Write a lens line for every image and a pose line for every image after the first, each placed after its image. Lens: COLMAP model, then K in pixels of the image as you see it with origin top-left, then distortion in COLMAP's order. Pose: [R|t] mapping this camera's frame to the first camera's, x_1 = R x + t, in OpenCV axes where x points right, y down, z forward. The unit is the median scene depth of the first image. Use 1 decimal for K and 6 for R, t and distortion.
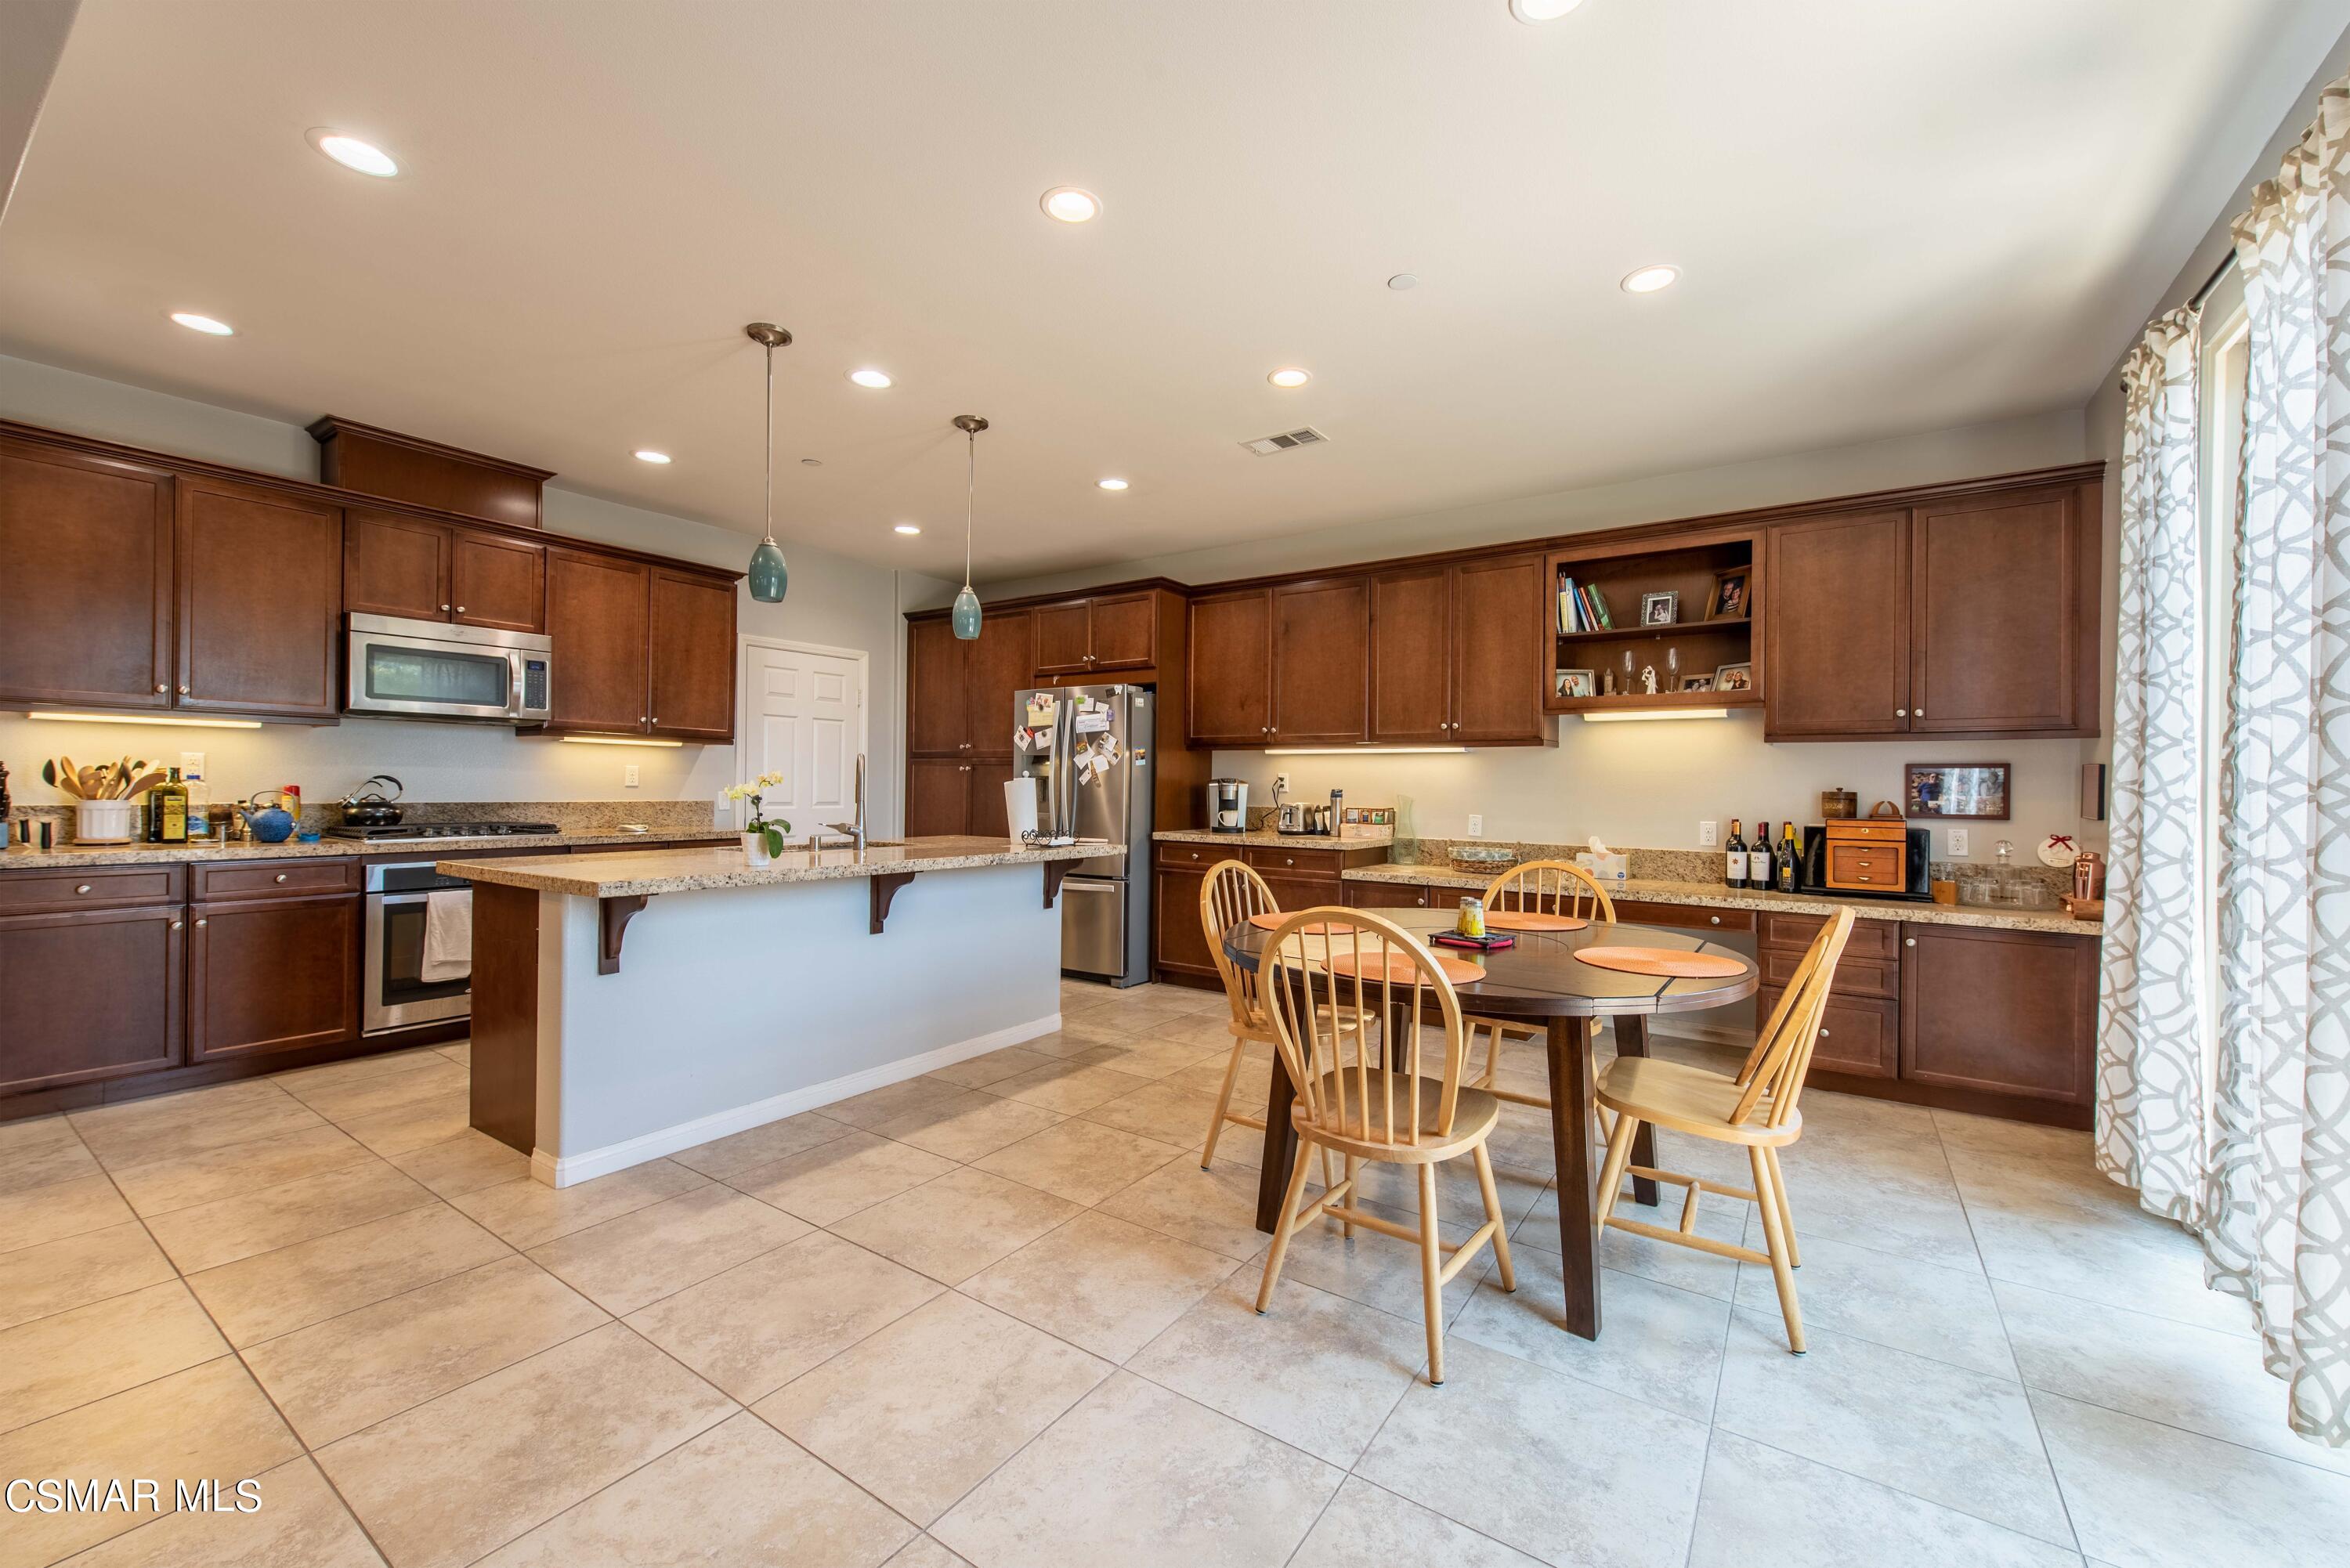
lens RADIAL K [[926.4, 0, 1179.2], [0, 926.4, 784.3], [0, 0, 1]] dist [0.013818, -0.003738]
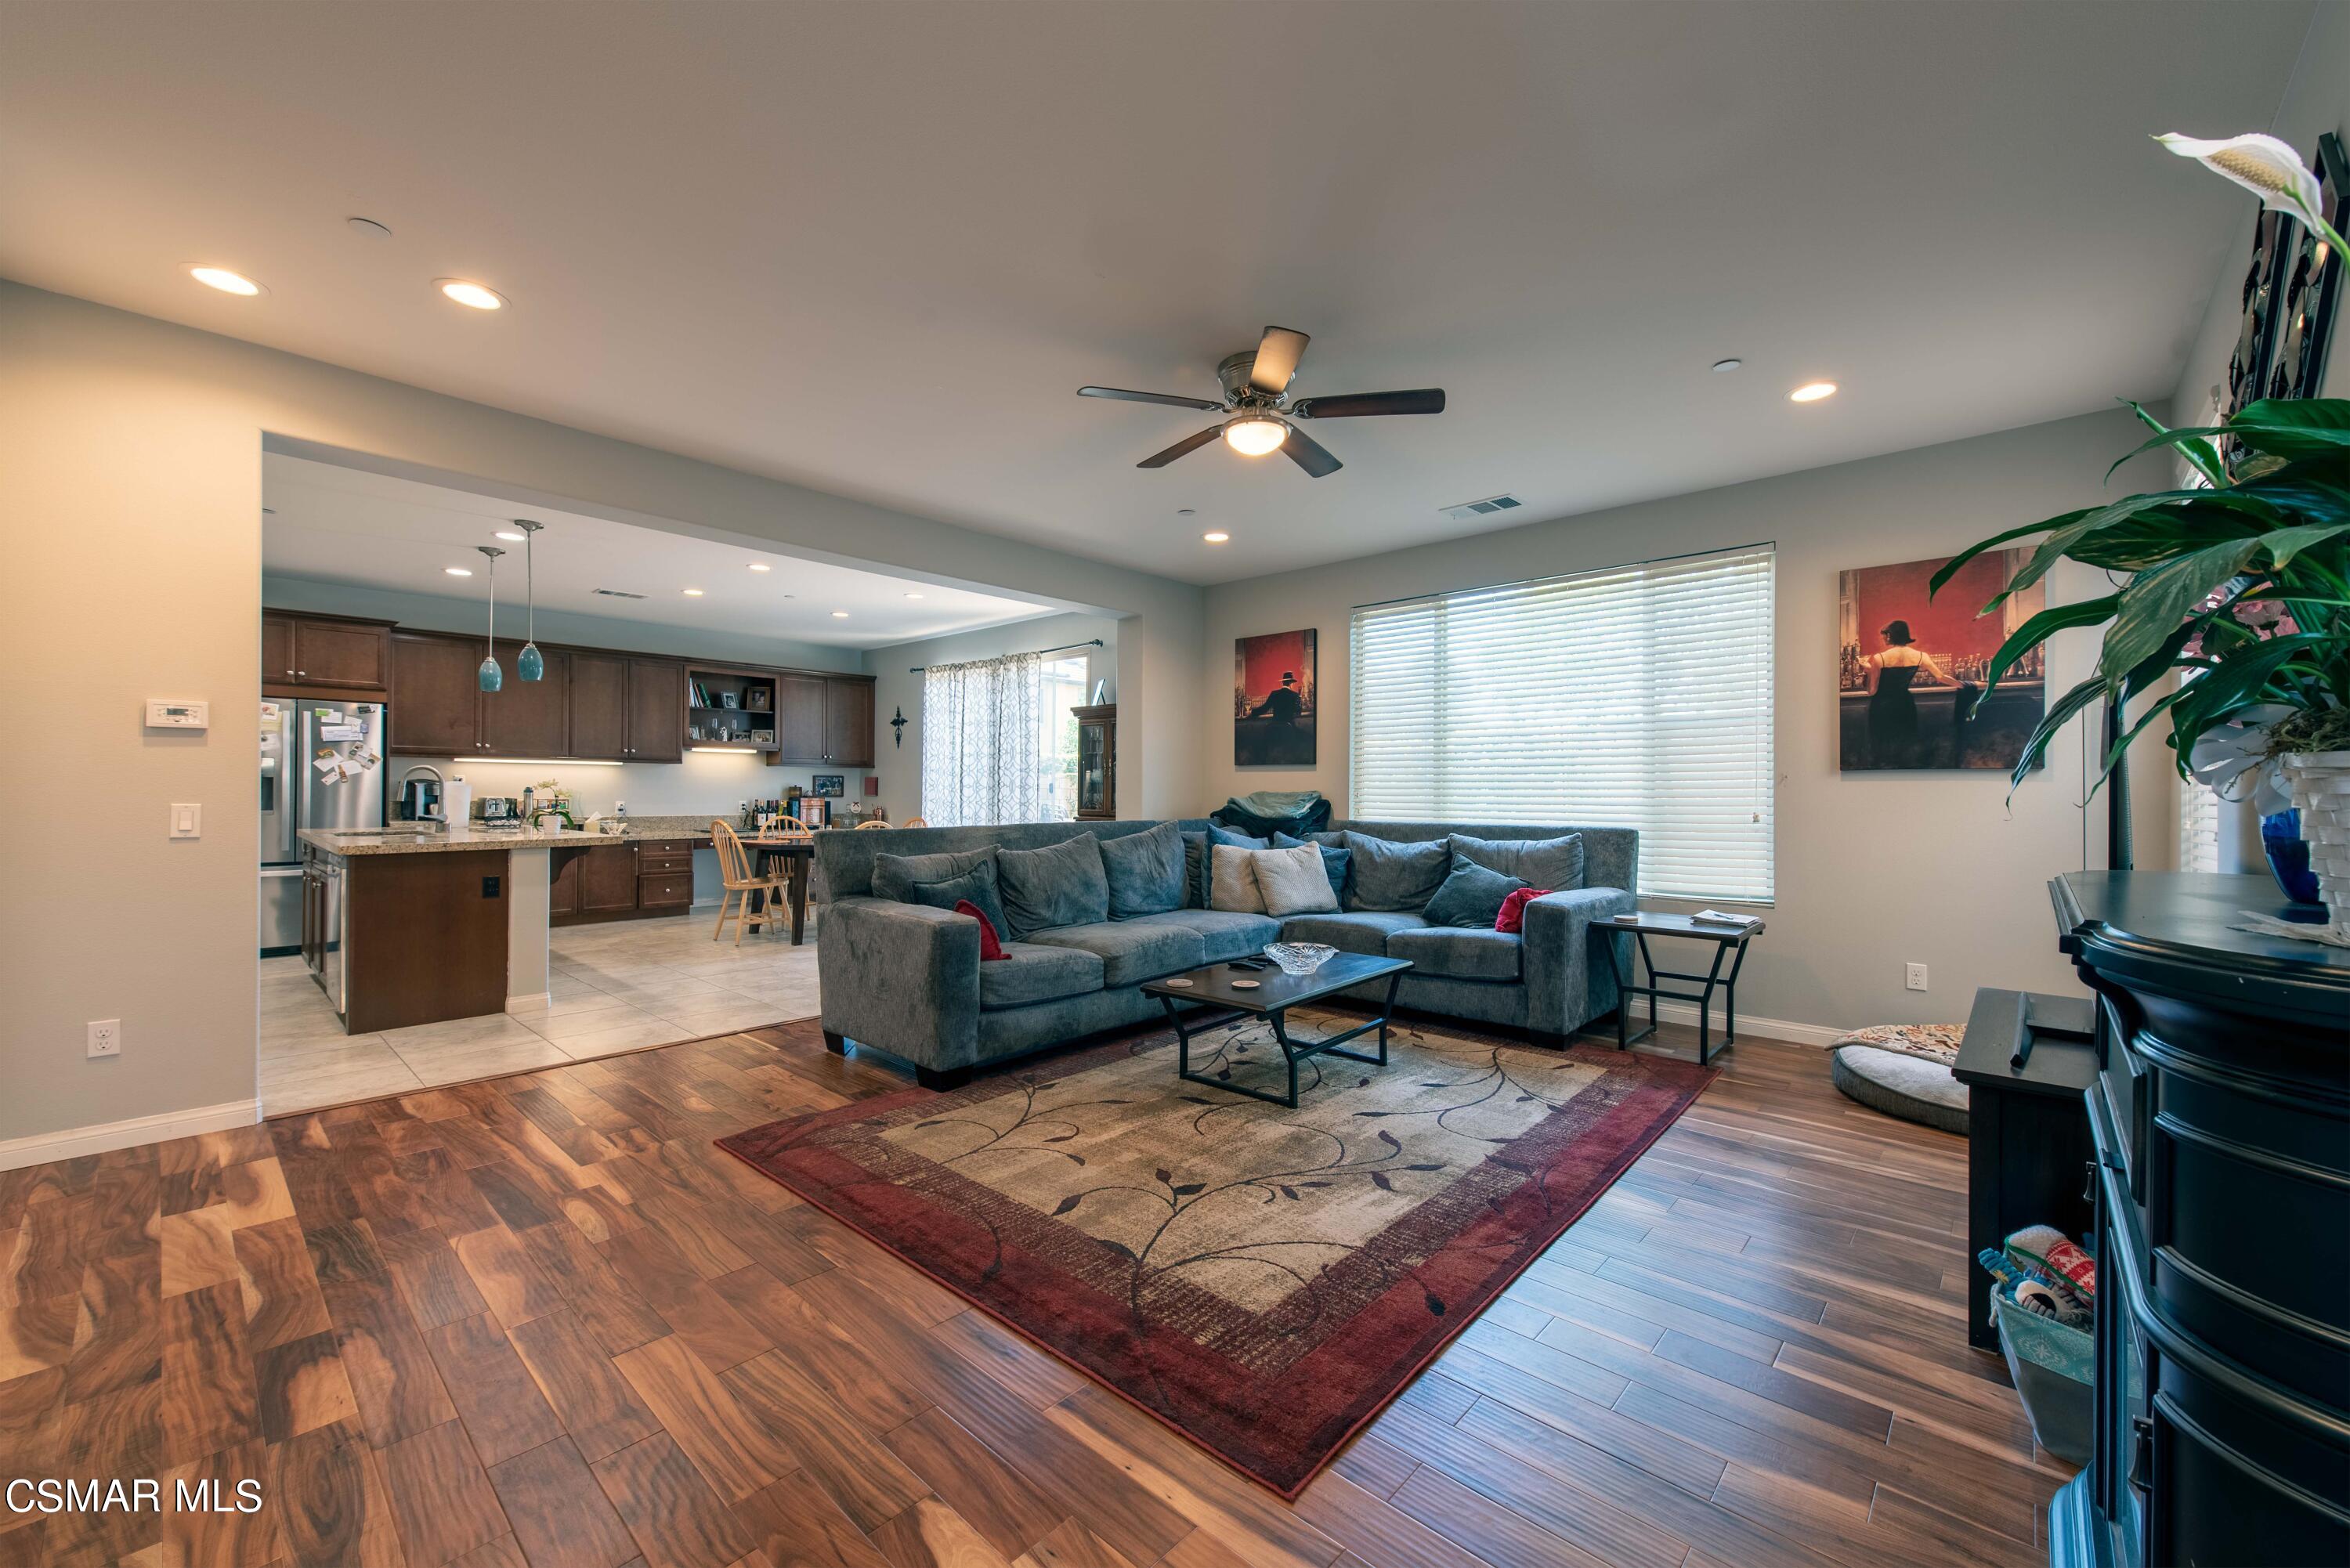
lens RADIAL K [[926.4, 0, 1168.9], [0, 926.4, 778.6], [0, 0, 1]] dist [0.013818, -0.003738]
pose [[0.145136, 0.002045, 0.989410, -1.389478], [-0.004995, 0.999987, -0.001335, -0.013645], [-0.989399, -0.004748, 0.145144, -0.284119]]
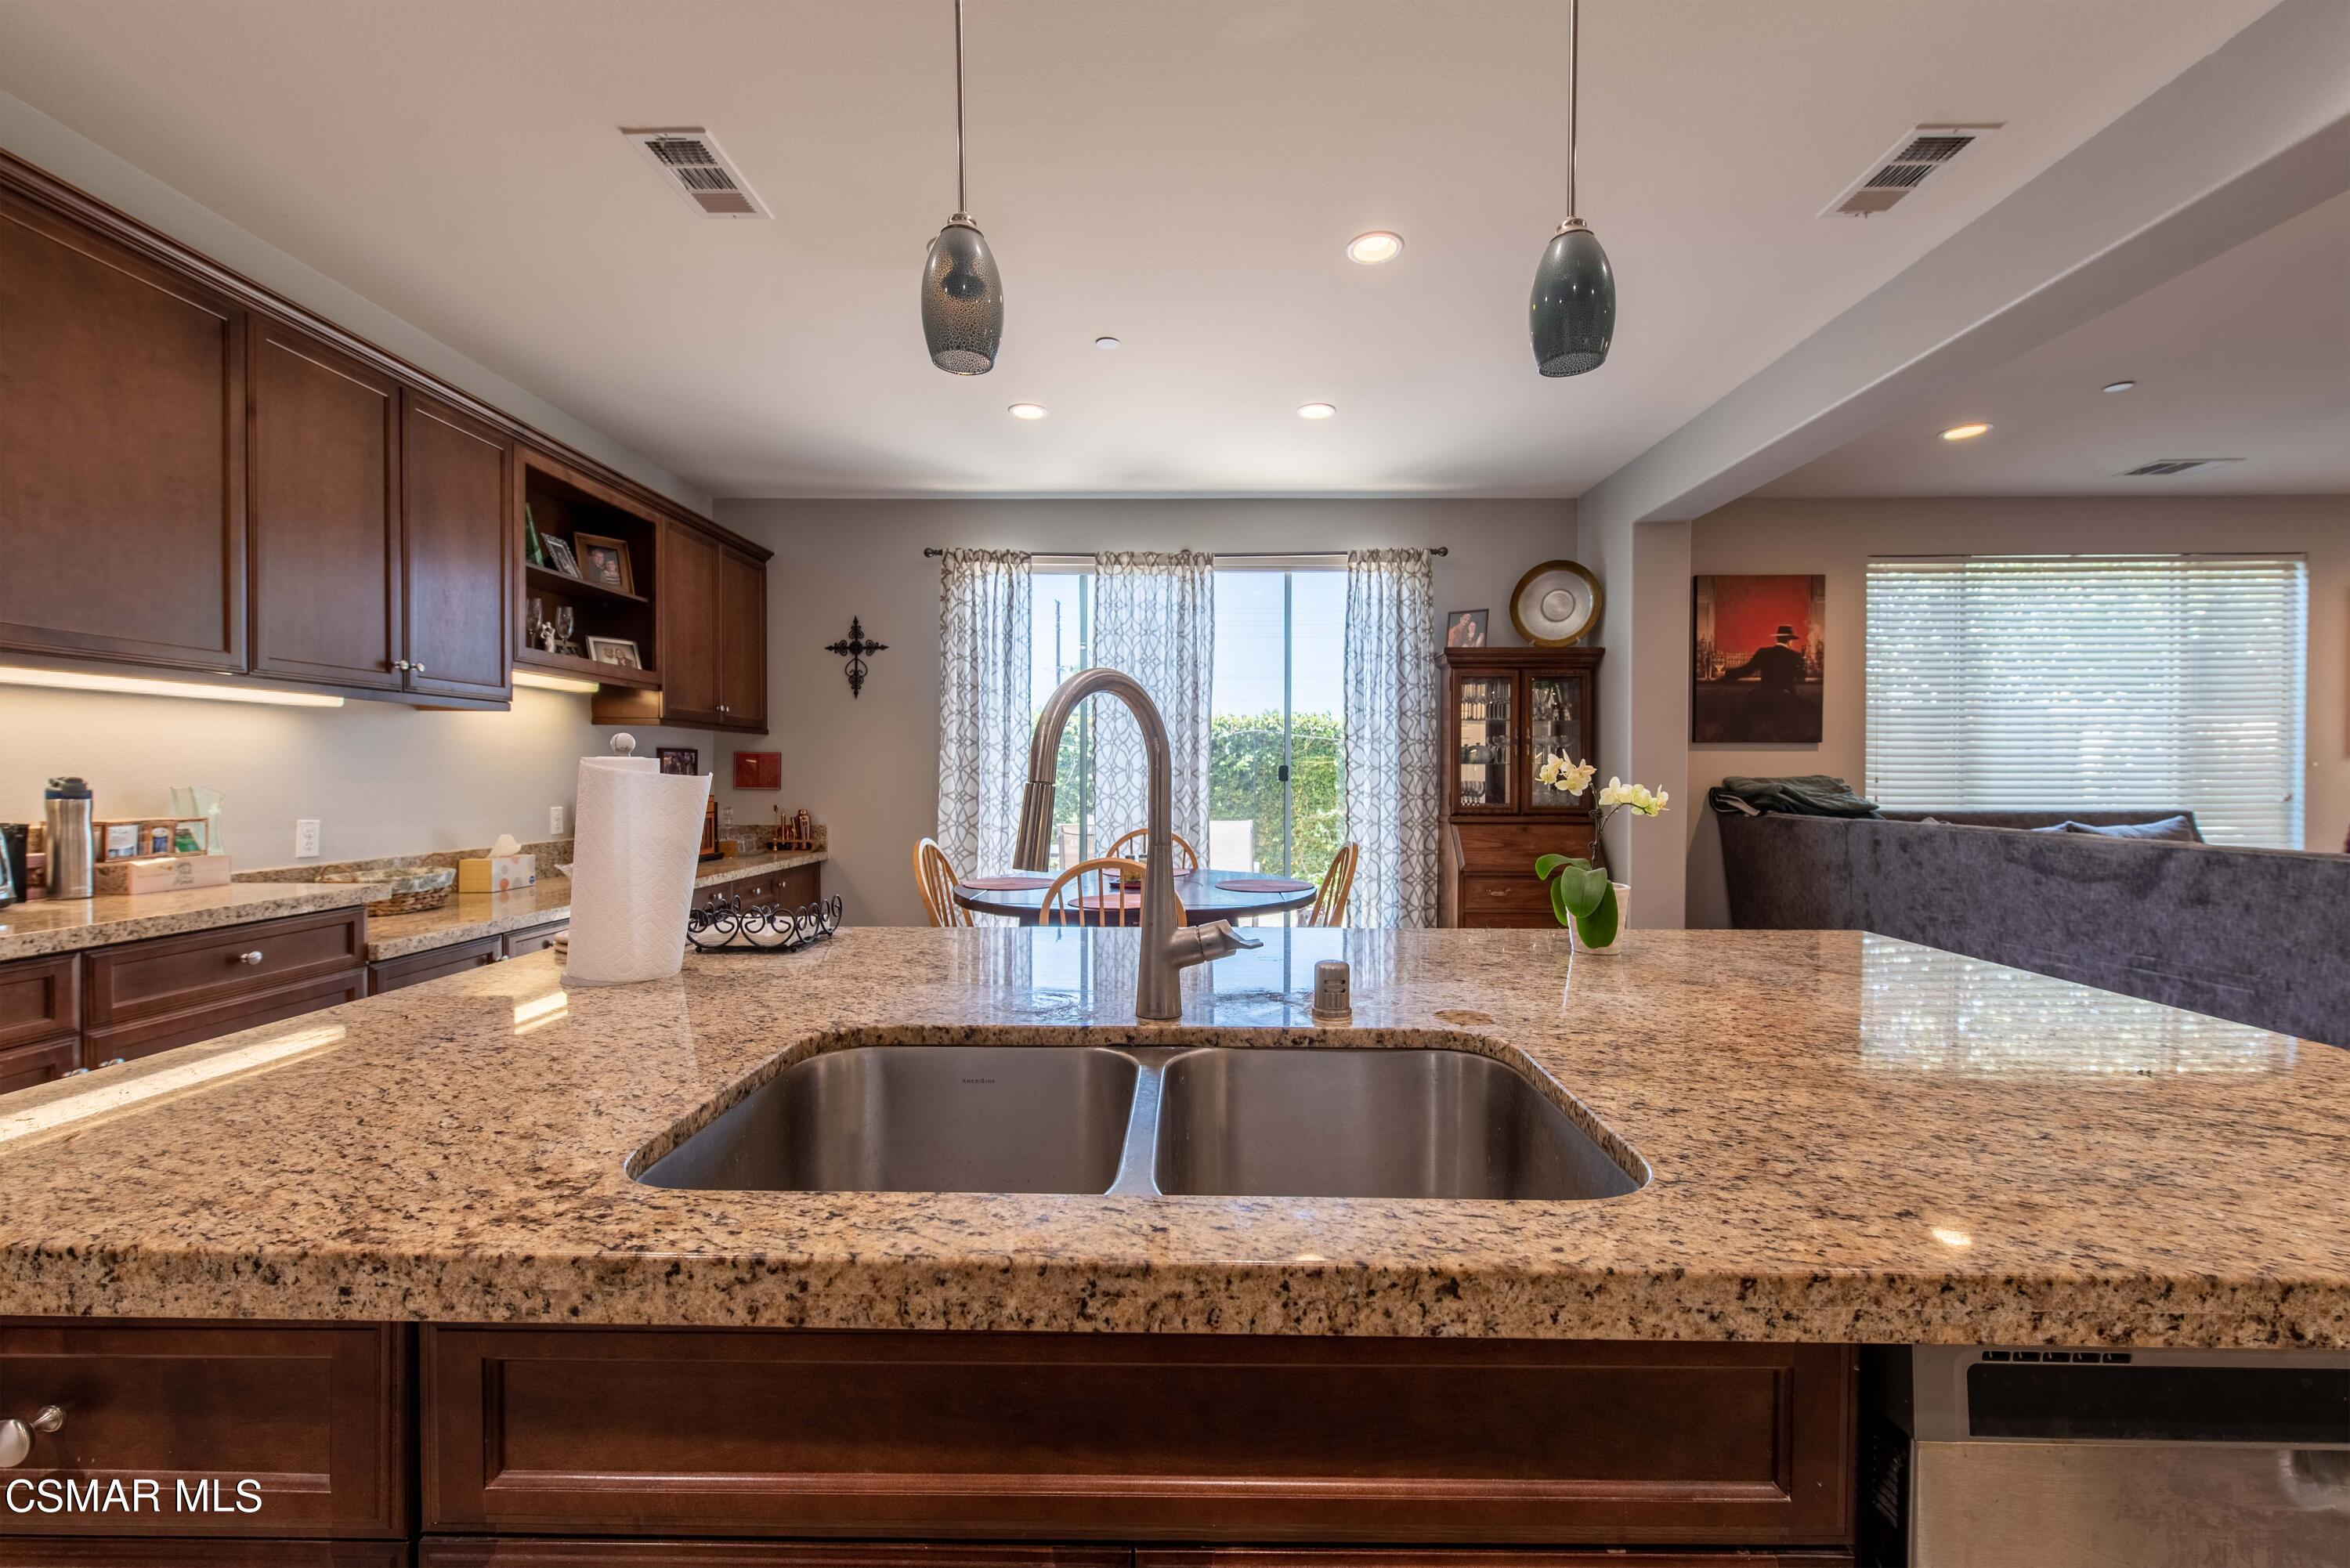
lens RADIAL K [[926.4, 0, 1190.6], [0, 926.4, 786.4], [0, 0, 1]] dist [0.013818, -0.003738]
pose [[-0.561805, -0.023662, 0.826931, -0.498925], [-0.007398, 0.999695, 0.023579, -0.004659], [-0.827236, 0.007129, -0.561809, 0.982266]]
